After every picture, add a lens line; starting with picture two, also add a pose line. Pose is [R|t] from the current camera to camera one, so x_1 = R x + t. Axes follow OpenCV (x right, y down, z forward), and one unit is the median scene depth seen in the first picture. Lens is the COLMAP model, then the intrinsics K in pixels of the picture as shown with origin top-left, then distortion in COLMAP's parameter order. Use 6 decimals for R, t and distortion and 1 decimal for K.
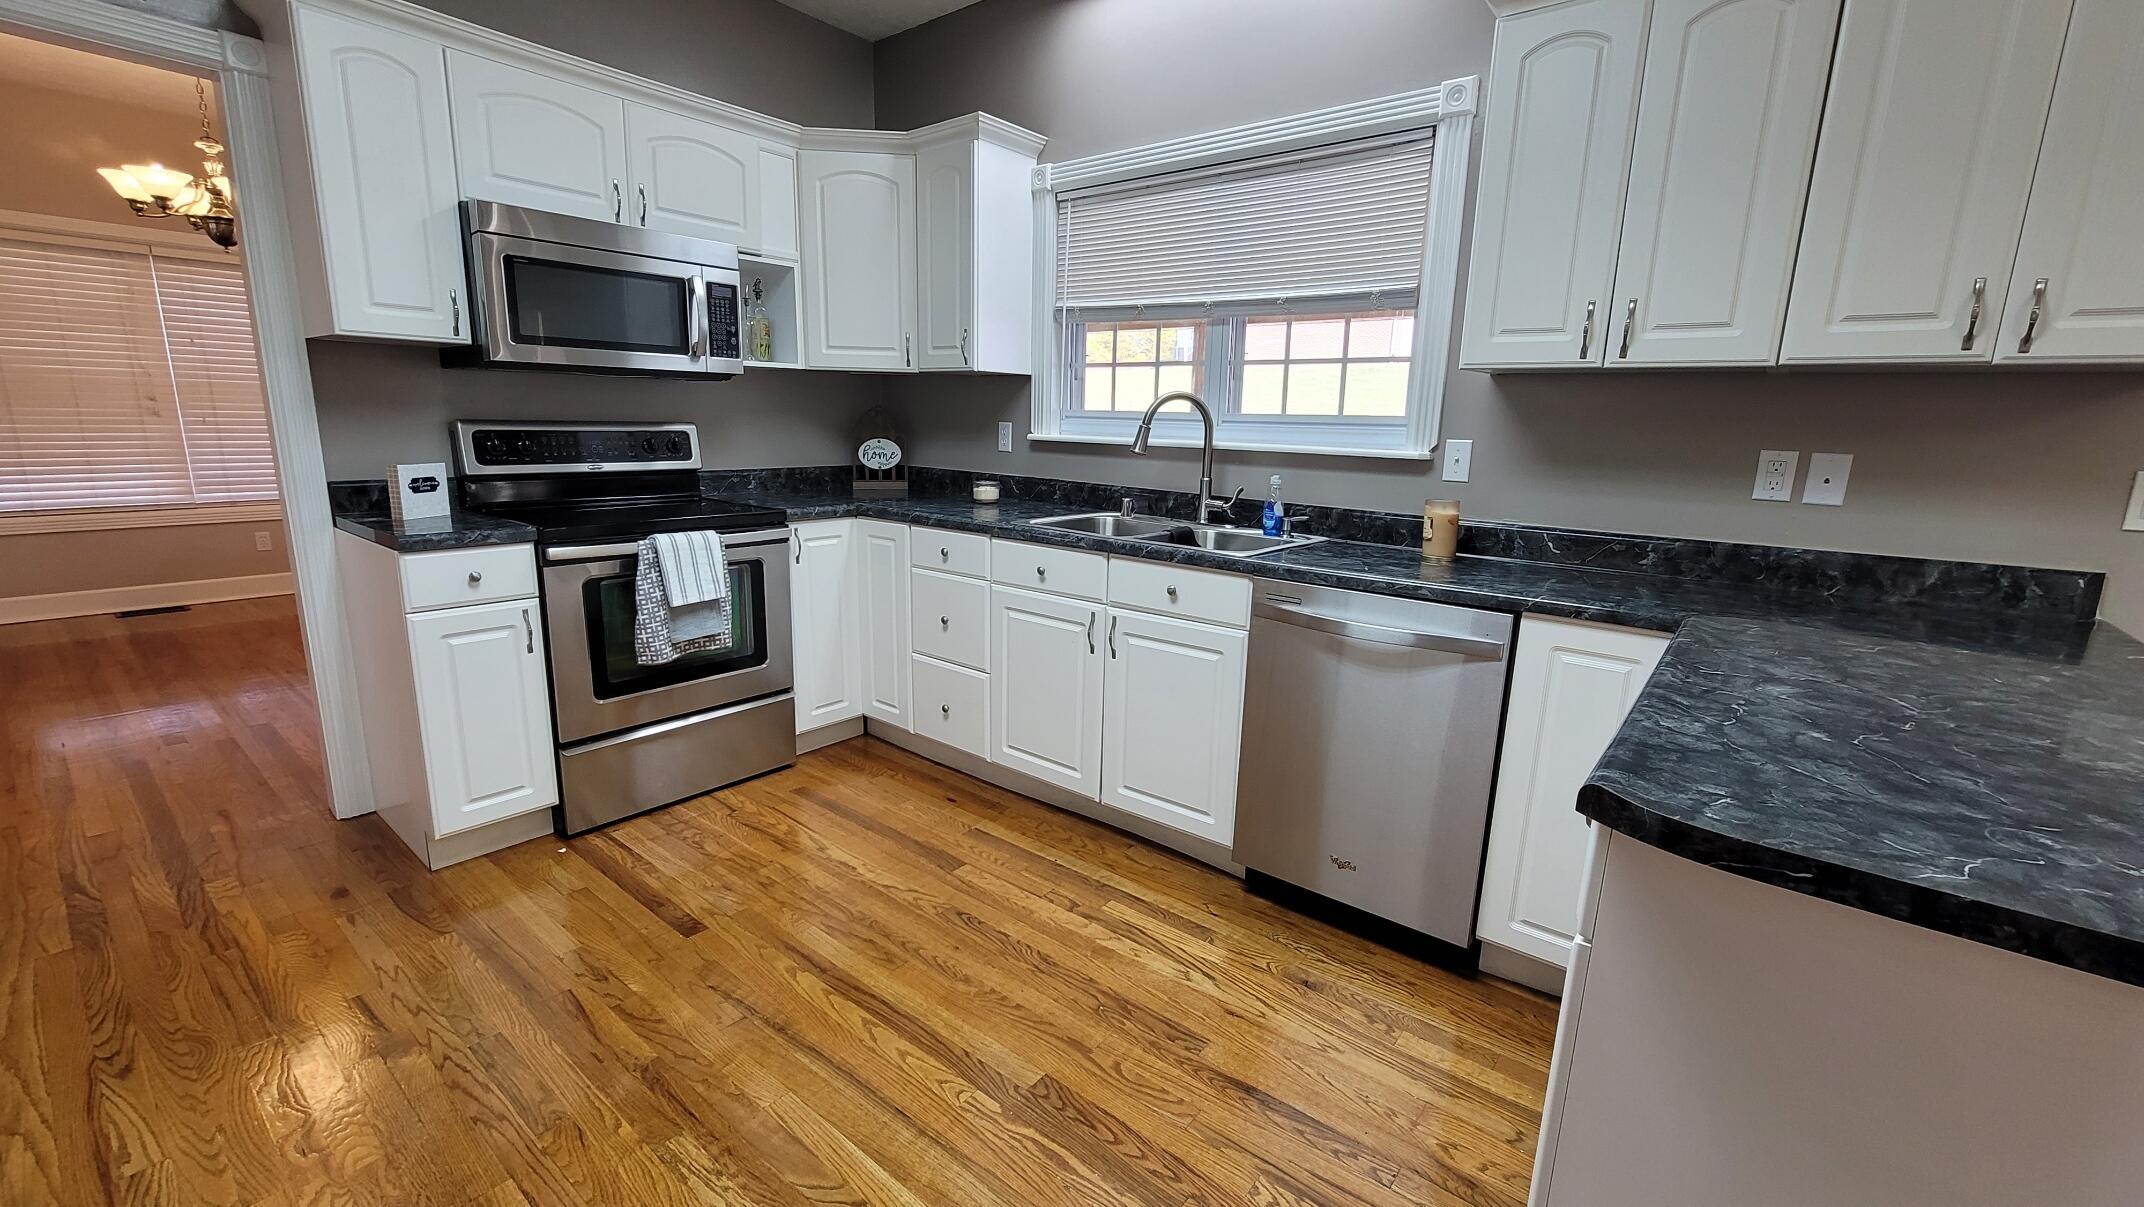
lens RADIAL K [[875.9, 0, 1074.1], [0, 875.9, 592.4], [0, 0, 1]] dist [-0.003965, -0.000001]
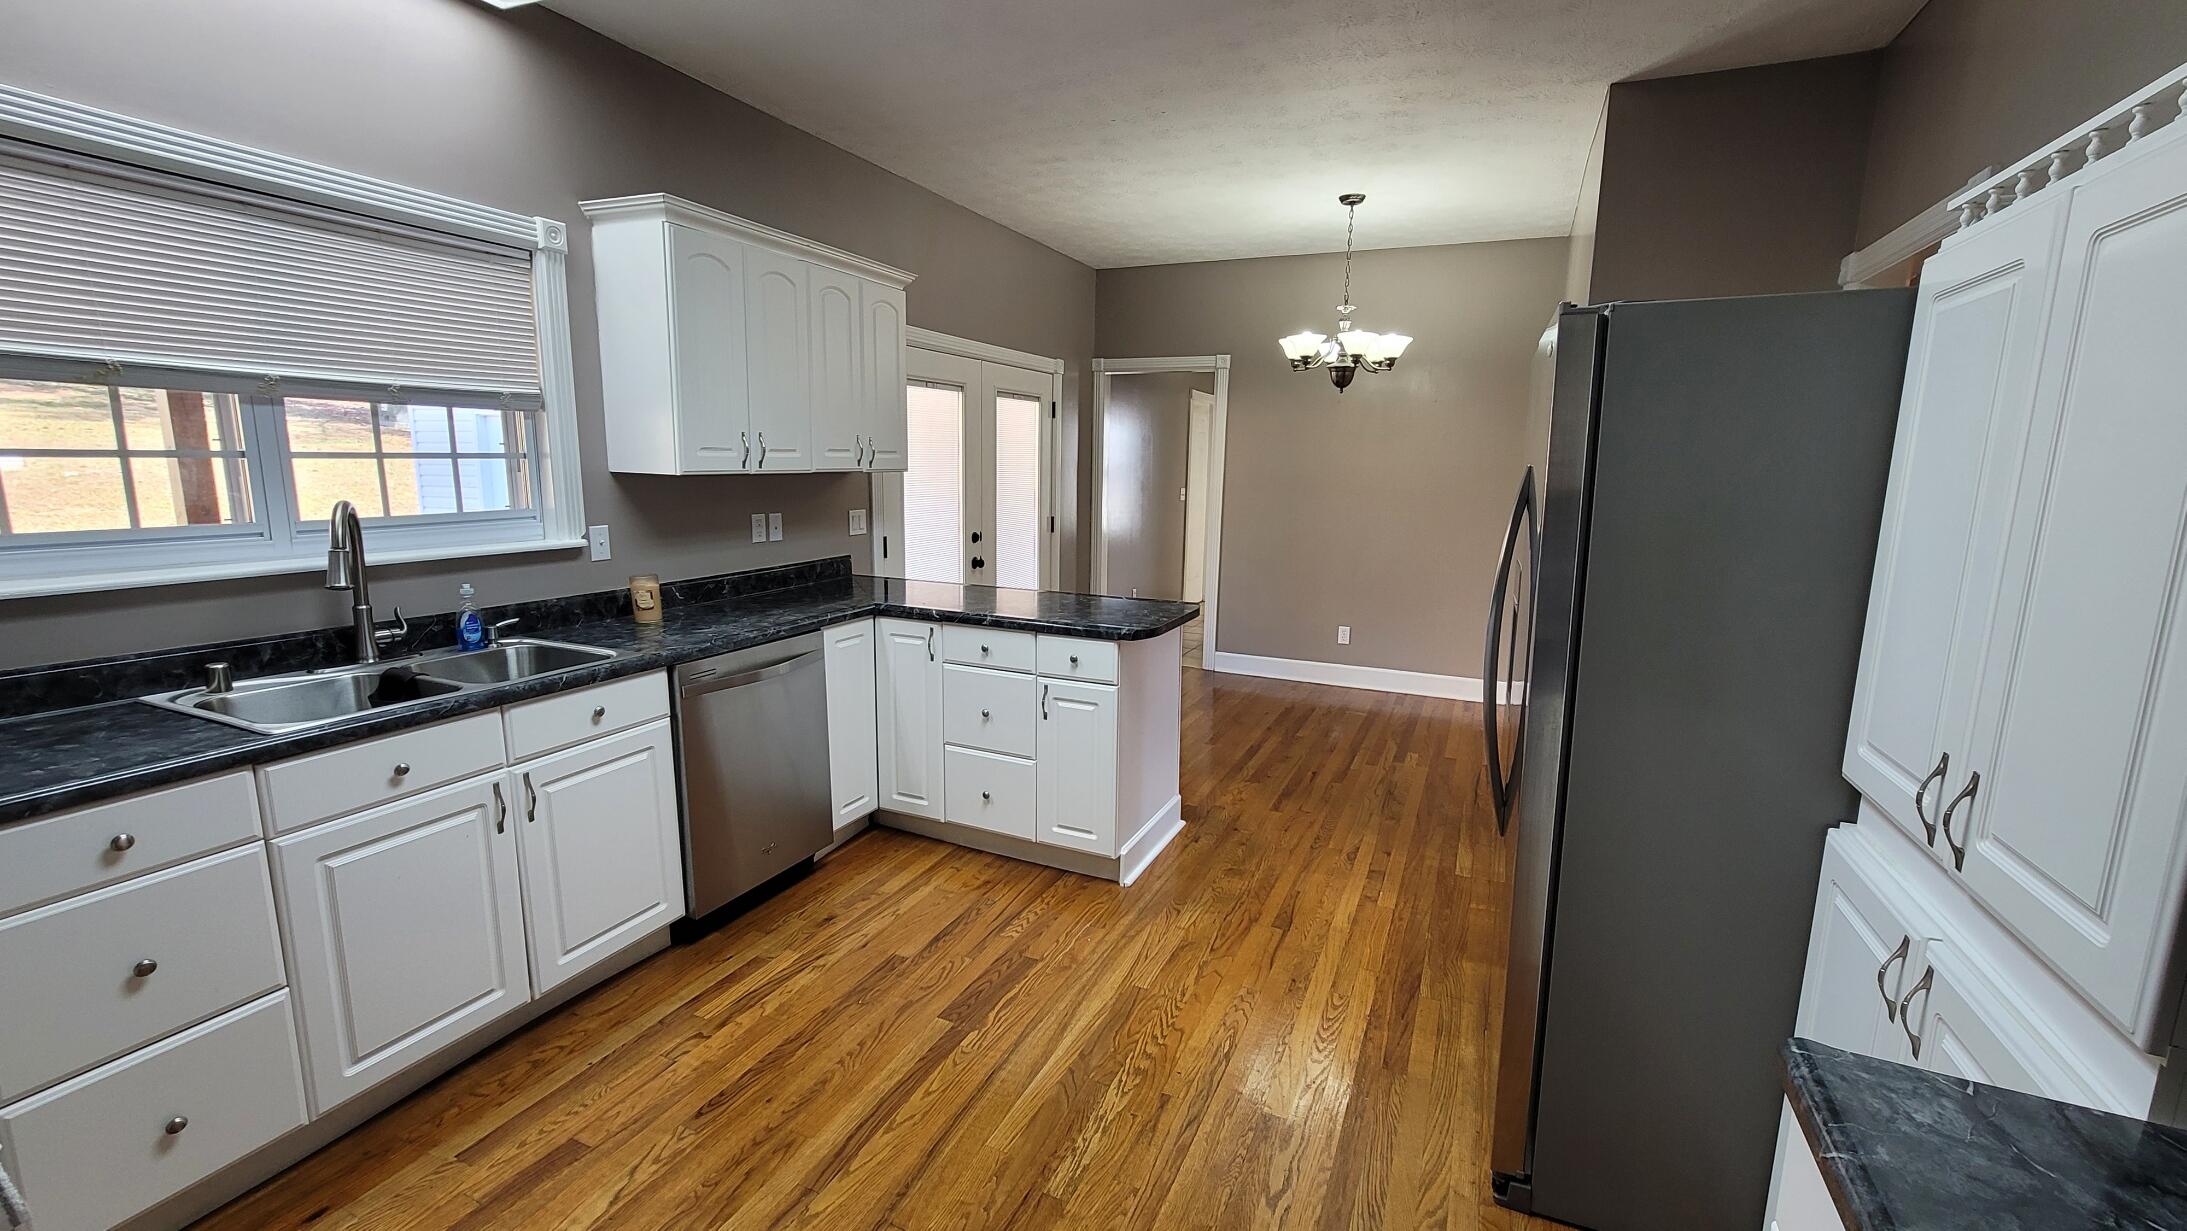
lens RADIAL K [[893.5, 0, 1095.6], [0, 893.5, 610.0], [0, 0, 1]] dist [-0.003965, -0.000001]
pose [[-0.250236, -0.193903, 0.948569, -0.927497], [0.171711, 0.955320, 0.240581, -0.249379], [-0.952836, 0.223082, -0.205760, 0.654641]]
